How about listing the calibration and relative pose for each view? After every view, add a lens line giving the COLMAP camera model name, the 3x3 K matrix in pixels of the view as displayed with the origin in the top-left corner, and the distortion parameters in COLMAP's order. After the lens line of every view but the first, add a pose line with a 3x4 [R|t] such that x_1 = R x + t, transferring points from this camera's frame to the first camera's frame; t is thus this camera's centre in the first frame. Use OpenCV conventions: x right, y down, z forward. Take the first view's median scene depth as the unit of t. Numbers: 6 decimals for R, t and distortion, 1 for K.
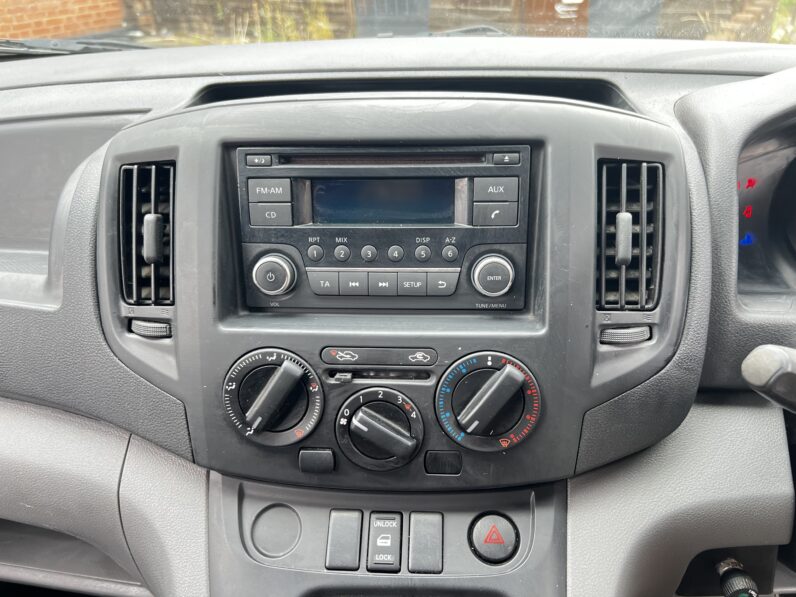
lens RADIAL K [[592.9, 0, 398.0], [0, 592.9, 298.5], [0, 0, 1]] dist [0.052408, -0.082802]
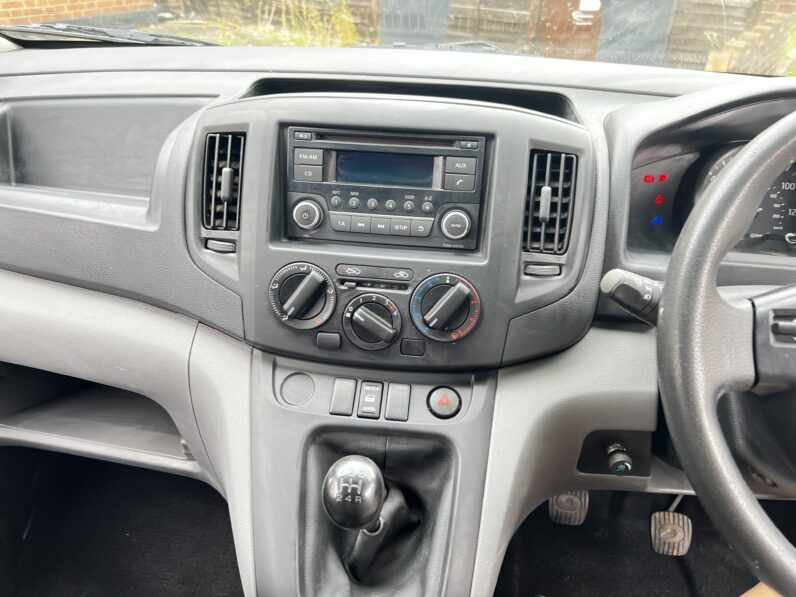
lens RADIAL K [[597.2, 0, 390.0], [0, 597.2, 300.5], [0, 0, 1]] dist [0.076515, -0.113554]
pose [[0.997488, 0.068076, -0.019598, 0.039655], [-0.067880, 0.997638, 0.010508, 0.145294], [0.020267, -0.009151, 0.999753, -0.491100]]
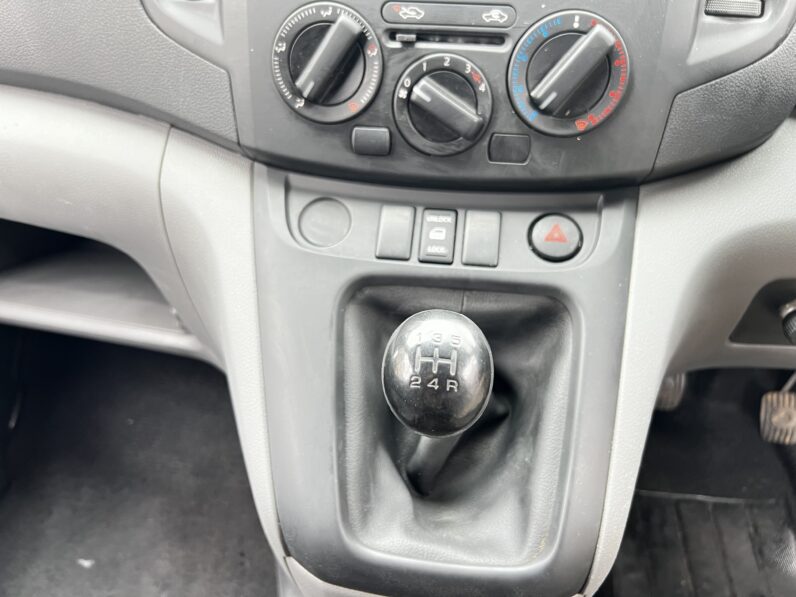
lens RADIAL K [[596.0, 0, 386.5], [0, 596.0, 300.4], [0, 0, 1]] dist [0.000695, -0.006887]
pose [[0.997435, 0.059549, -0.039719, -0.061265], [-0.050634, 0.979189, 0.196533, 0.332254], [0.050596, -0.194018, 0.979692, 0.050454]]
